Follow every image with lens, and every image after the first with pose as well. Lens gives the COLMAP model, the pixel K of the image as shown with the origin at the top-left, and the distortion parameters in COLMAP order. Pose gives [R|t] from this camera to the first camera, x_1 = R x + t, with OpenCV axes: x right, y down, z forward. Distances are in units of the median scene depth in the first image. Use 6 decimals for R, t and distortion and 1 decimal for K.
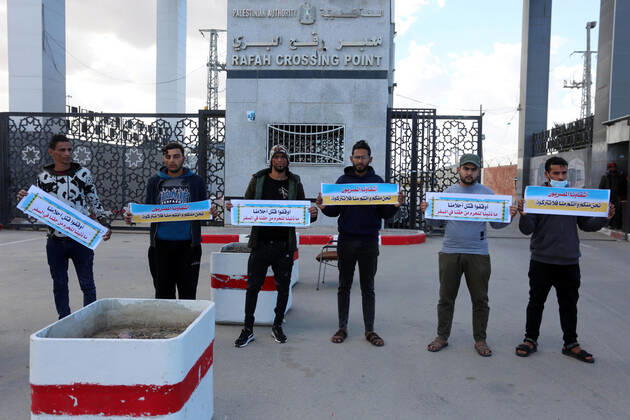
lens RADIAL K [[575.4, 0, 333.9], [0, 575.4, 191.3], [0, 0, 1]] dist [0.024025, 0.000000]
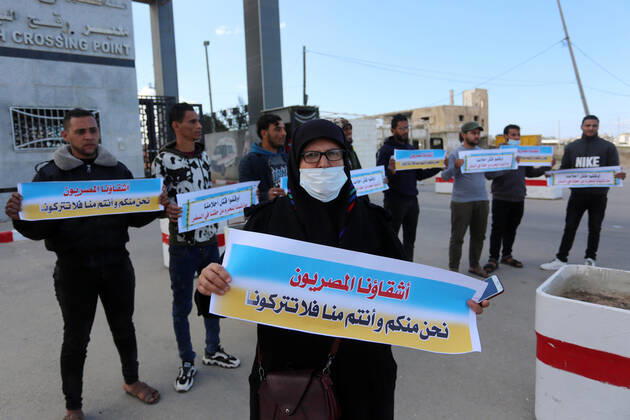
lens RADIAL K [[428.9, 0, 282.6], [0, 428.9, 185.1], [0, 0, 1]] dist [0.013144, 0.035459]
pose [[0.745012, -0.104537, 0.658809, -0.263940], [0.076350, 0.994517, 0.071466, -0.009420], [-0.662667, -0.002943, 0.748908, 0.196284]]
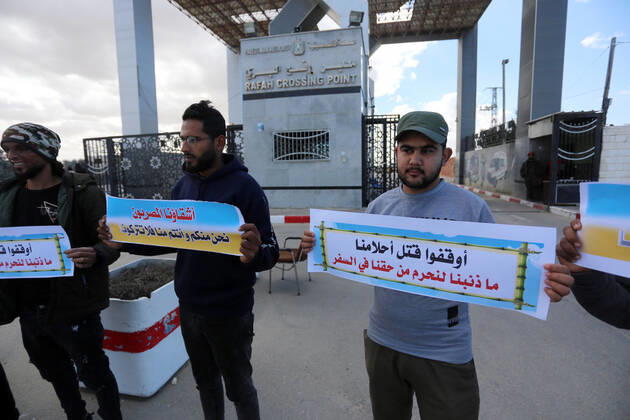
lens RADIAL K [[309.3, 0, 316.2], [0, 309.3, 204.9], [0, 0, 1]] dist [-0.052336, 0.002499]
pose [[0.992659, -0.022592, -0.118814, 0.069486], [0.033223, 0.995542, 0.088269, -0.007226], [0.116291, -0.091569, 0.988985, 0.280646]]
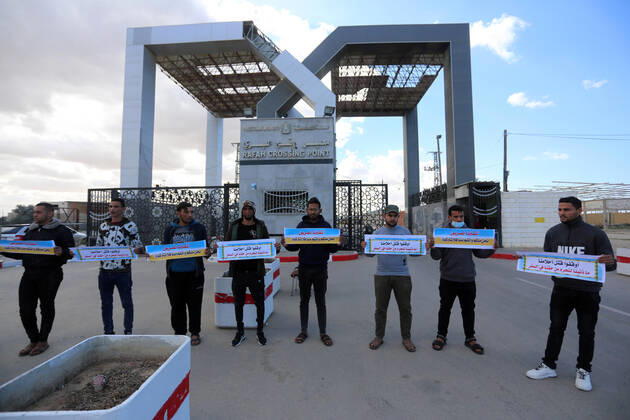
lens RADIAL K [[309.1, 0, 316.9], [0, 309.1, 203.8], [0, 0, 1]] dist [-0.036387, 0.000084]
pose [[0.998998, -0.021961, 0.038999, 0.005680], [0.024906, 0.996743, -0.076699, -0.004386], [-0.037188, 0.077594, 0.996291, 0.083249]]
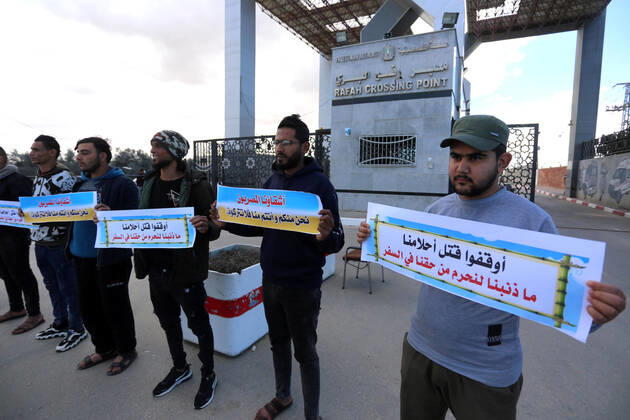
lens RADIAL K [[310.7, 0, 321.4], [0, 310.7, 200.8], [0, 0, 1]] dist [-0.055230, 0.009094]
pose [[0.930715, 0.026452, -0.364788, 0.076990], [-0.004735, 0.998169, 0.060299, -0.008008], [0.365715, -0.054394, 0.929136, 0.269210]]
